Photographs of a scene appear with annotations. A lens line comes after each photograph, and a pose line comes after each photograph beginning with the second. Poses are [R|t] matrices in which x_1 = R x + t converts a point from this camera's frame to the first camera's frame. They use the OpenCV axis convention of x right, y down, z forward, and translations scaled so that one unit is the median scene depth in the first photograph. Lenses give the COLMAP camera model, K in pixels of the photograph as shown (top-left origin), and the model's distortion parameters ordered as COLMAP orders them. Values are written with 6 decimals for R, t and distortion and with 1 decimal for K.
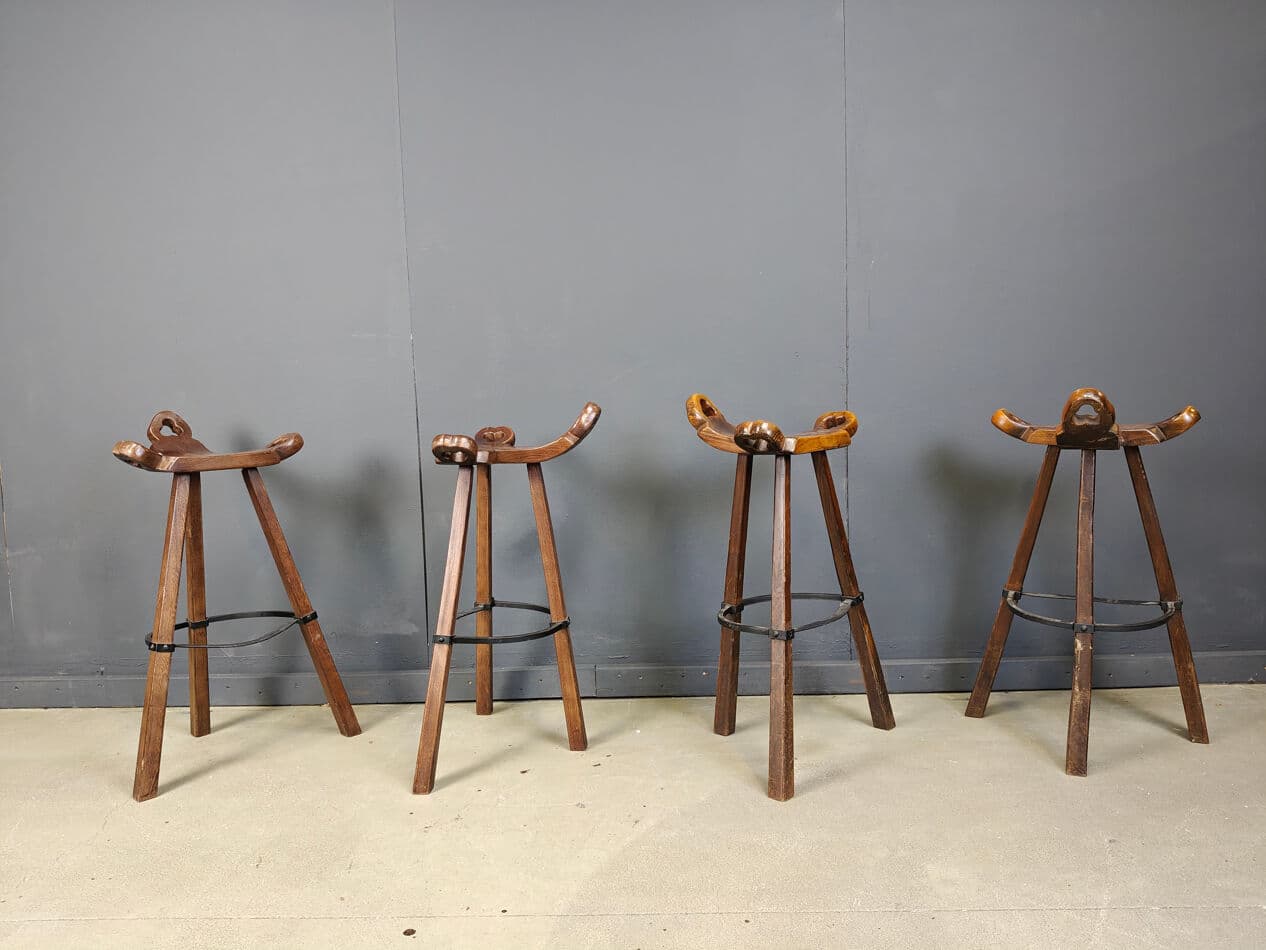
lens RADIAL K [[991.9, 0, 633.0], [0, 991.9, 475.0], [0, 0, 1]] dist [0.077843, -0.143661]
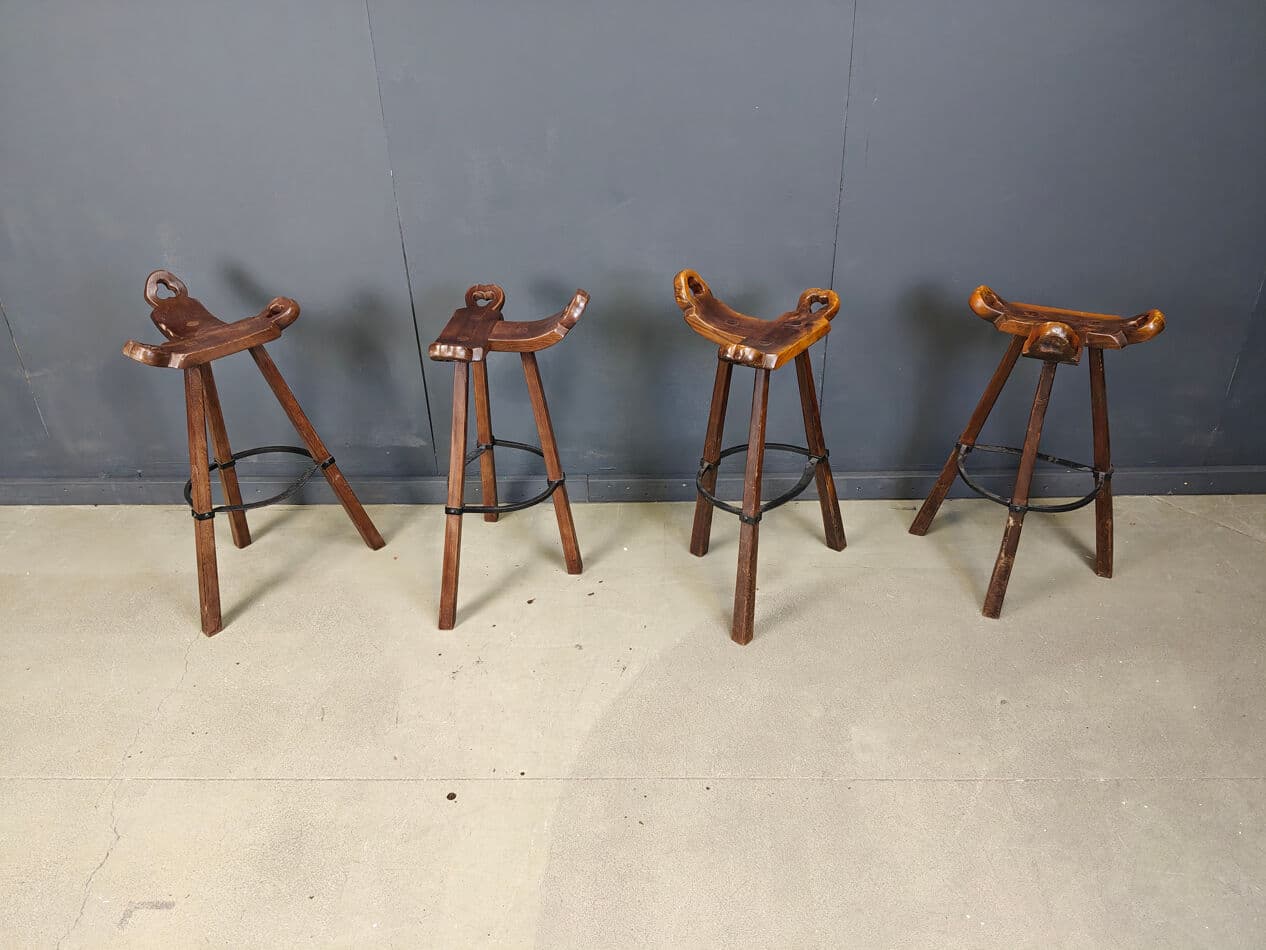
lens RADIAL K [[991.9, 0, 633.0], [0, 991.9, 475.0], [0, 0, 1]] dist [0.077843, -0.143661]
pose [[0.999919, -0.000042, 0.012746, -0.001035], [-0.005486, 0.901227, 0.433312, -0.339043], [-0.011505, -0.433346, 0.901154, -0.002351]]
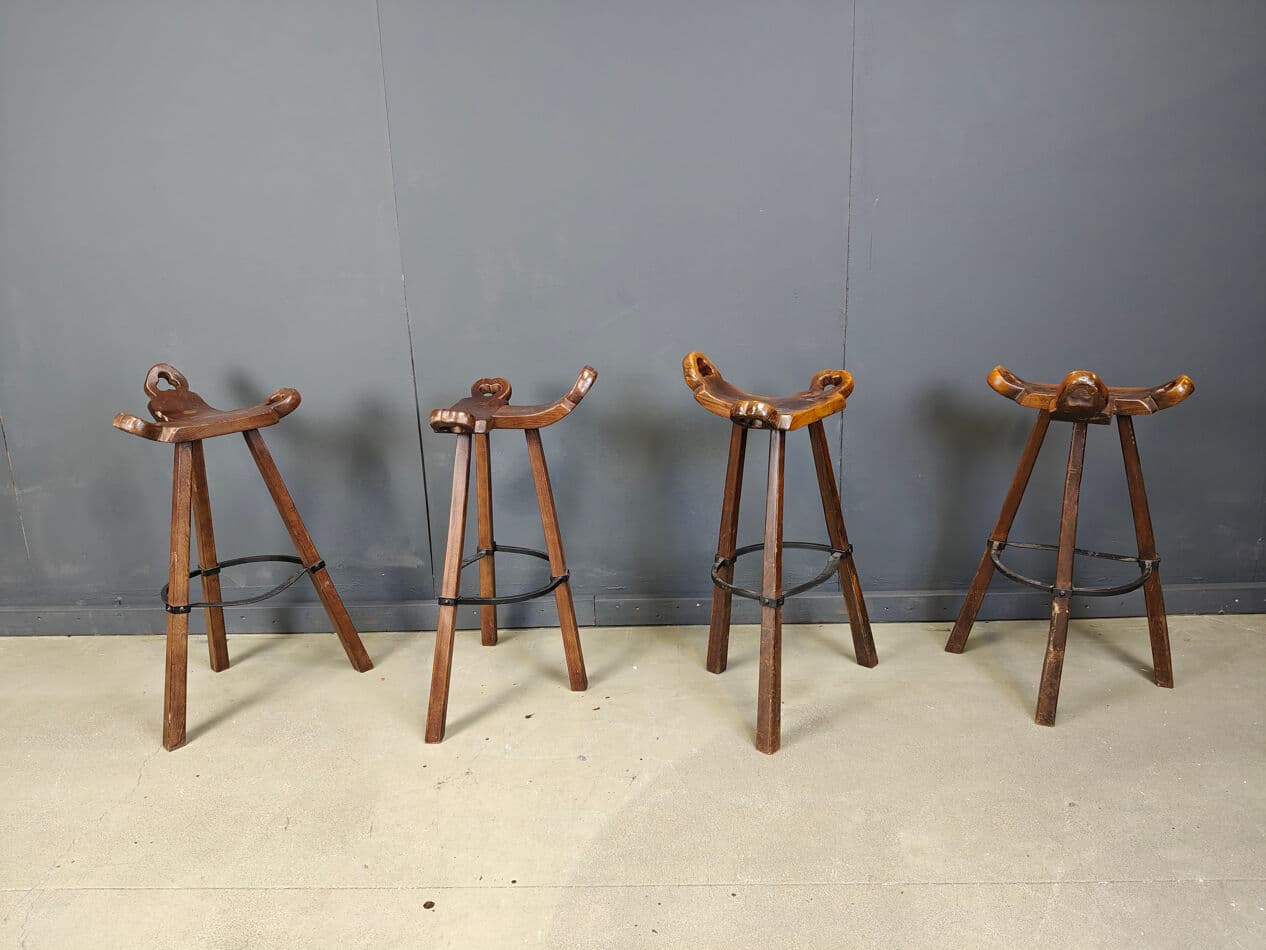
lens RADIAL K [[991.9, 0, 633.0], [0, 991.9, 475.0], [0, 0, 1]] dist [0.077843, -0.143661]
pose [[0.999992, -0.002882, 0.002758, 0.000532], [0.002326, 0.982974, 0.183731, -0.146445], [-0.003241, -0.183723, 0.982973, -0.001264]]
